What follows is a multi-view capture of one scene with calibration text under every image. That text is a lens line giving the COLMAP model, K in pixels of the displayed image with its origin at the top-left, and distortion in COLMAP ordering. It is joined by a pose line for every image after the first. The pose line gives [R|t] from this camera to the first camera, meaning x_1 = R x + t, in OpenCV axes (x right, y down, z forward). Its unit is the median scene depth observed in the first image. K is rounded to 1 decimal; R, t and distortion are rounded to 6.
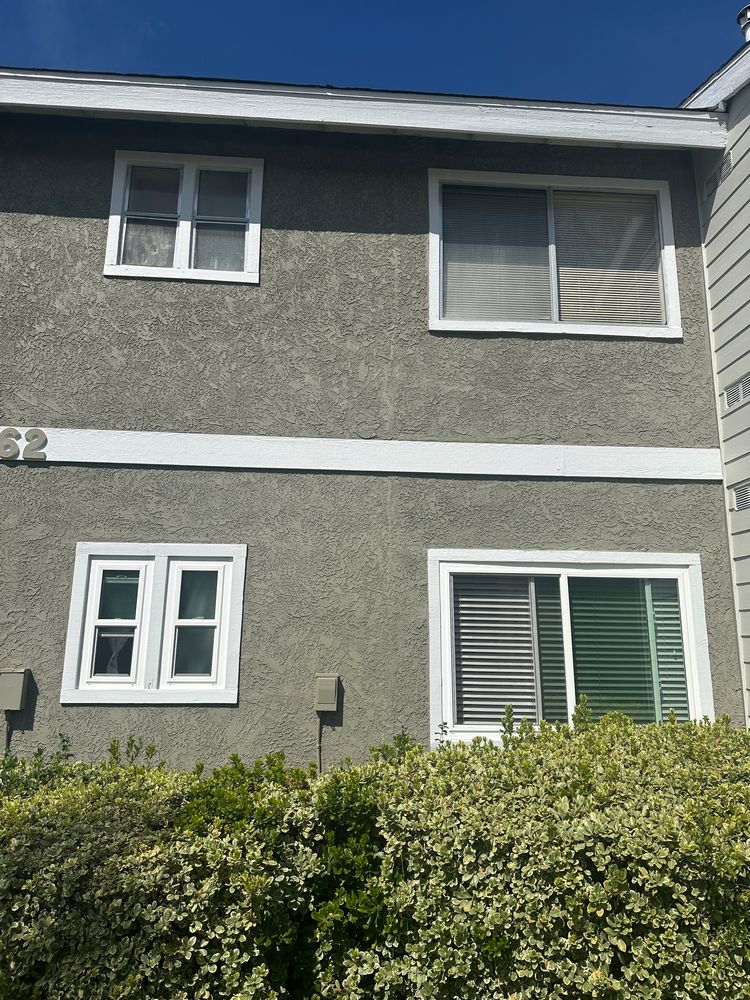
lens RADIAL K [[690.8, 0, 375.7], [0, 690.8, 515.8], [0, 0, 1]] dist [0.198405, -0.398850]
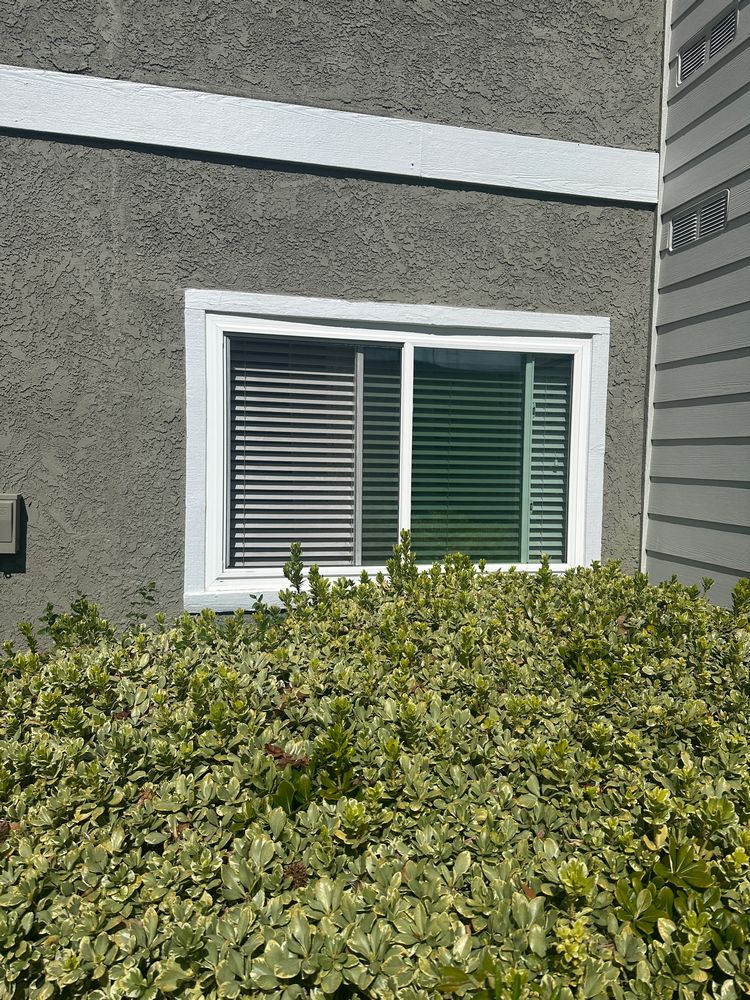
lens RADIAL K [[706.7, 0, 375.0], [0, 706.7, 500.0], [0, 0, 1]] dist [-0.006552, -0.010774]
pose [[0.988691, 0.009469, 0.149666, 0.143952], [-0.048961, 0.963698, 0.262468, 0.054913], [-0.141747, -0.266828, 0.953263, 0.356604]]
